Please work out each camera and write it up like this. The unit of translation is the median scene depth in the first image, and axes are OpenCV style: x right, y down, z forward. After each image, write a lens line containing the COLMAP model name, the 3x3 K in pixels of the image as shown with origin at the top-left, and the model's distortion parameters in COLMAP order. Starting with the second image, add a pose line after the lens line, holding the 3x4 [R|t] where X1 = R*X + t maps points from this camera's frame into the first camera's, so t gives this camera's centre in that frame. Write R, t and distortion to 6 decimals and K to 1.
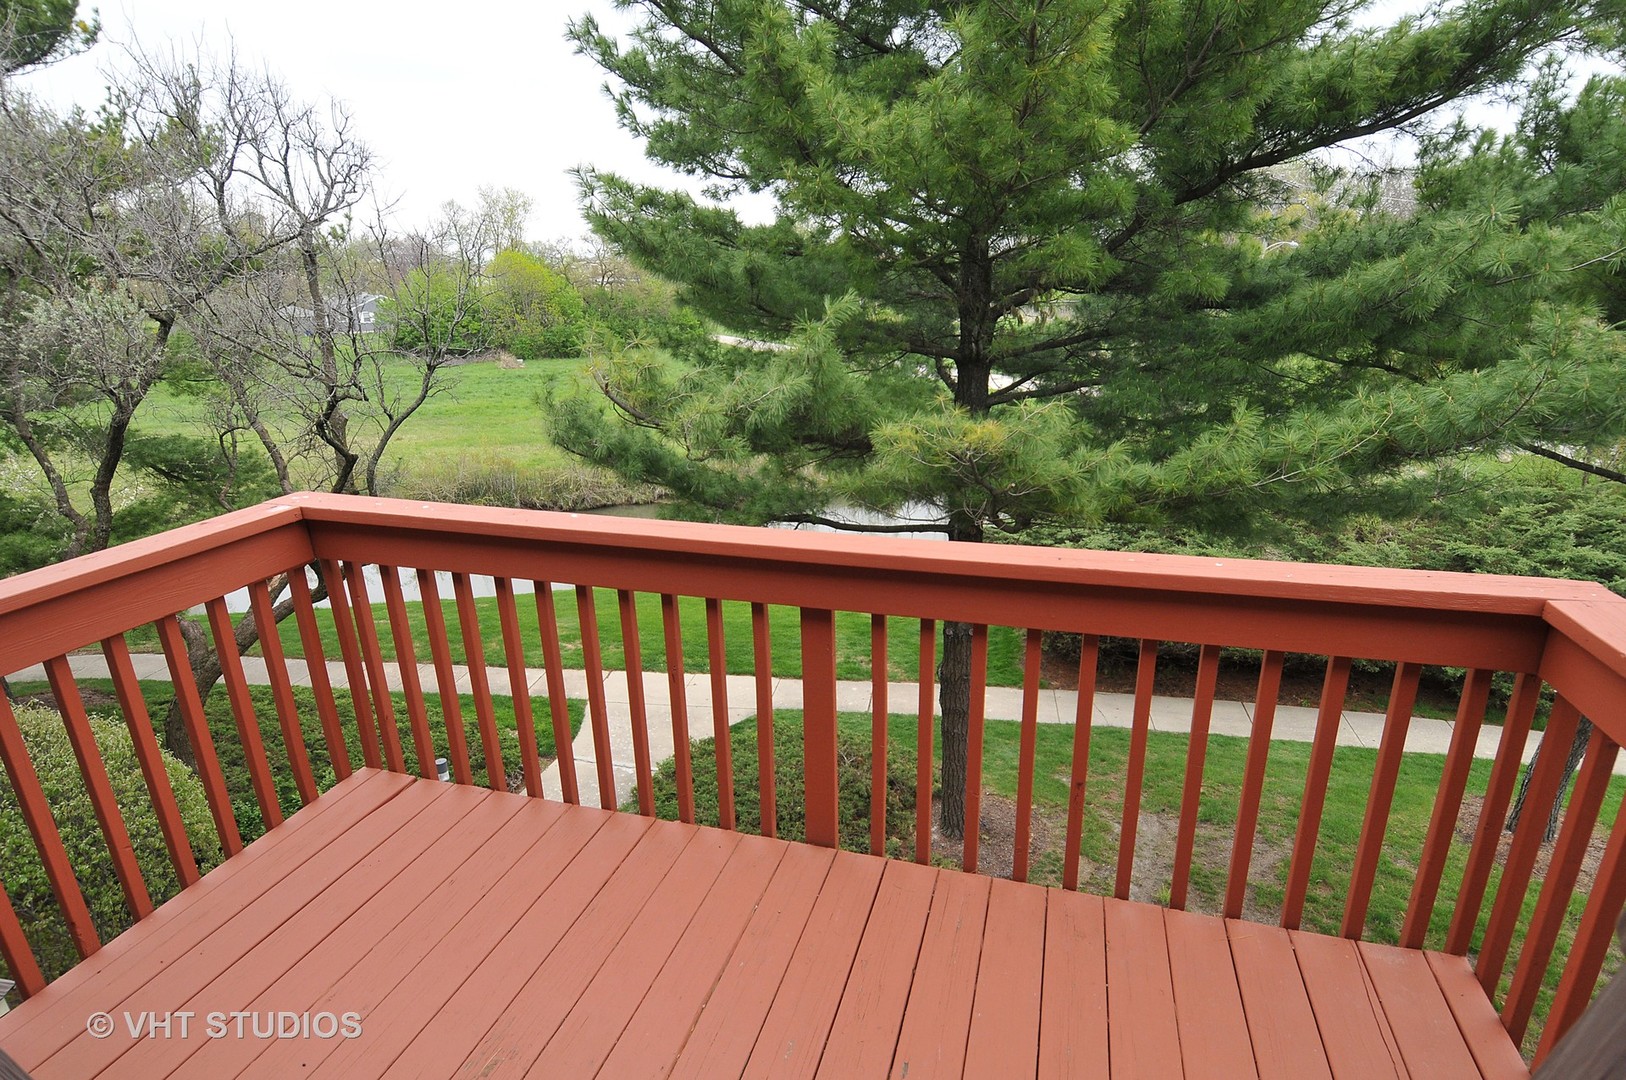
lens RADIAL K [[848.3, 0, 838.6], [0, 848.3, 558.1], [0, 0, 1]] dist [0.031232, -0.035709]
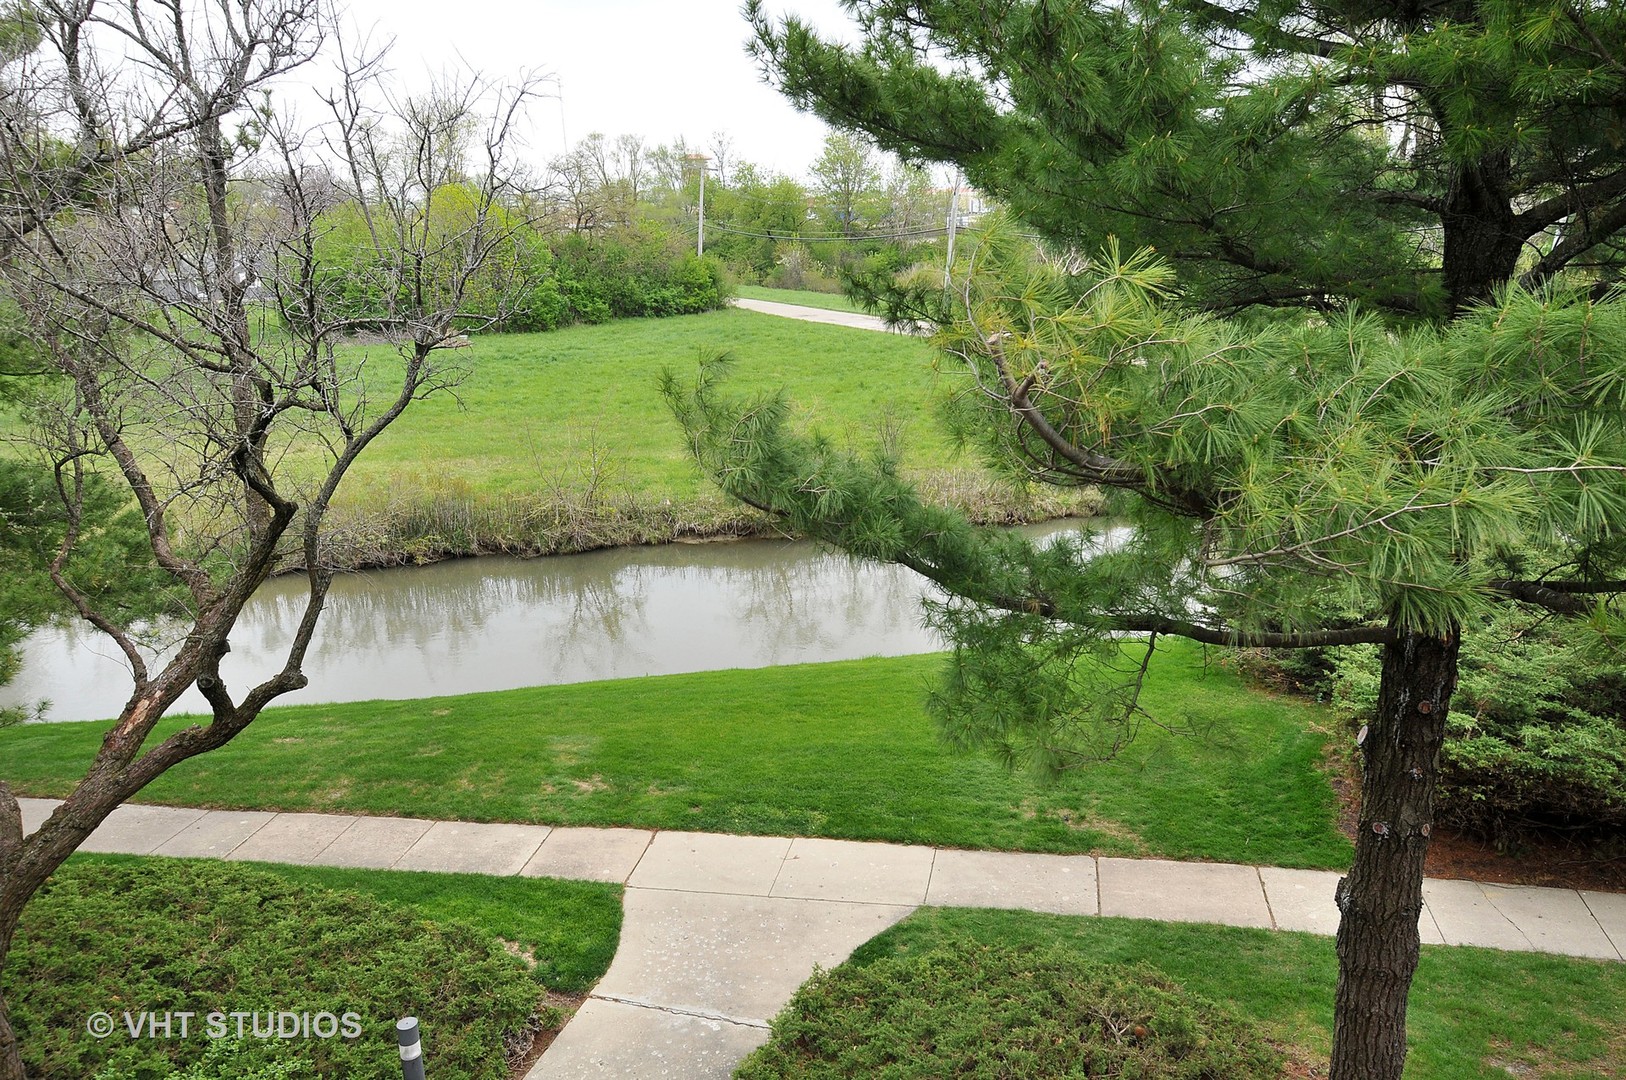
lens RADIAL K [[1167.3, 0, 813.0], [0, 1167.3, 540.0], [0, 0, 1]] dist [0.024308, -0.000695]
pose [[0.998875, -0.004183, -0.047233, -0.111931], [0.001710, 0.998632, -0.052269, -0.033200], [0.047386, 0.052129, 0.997515, 0.146838]]
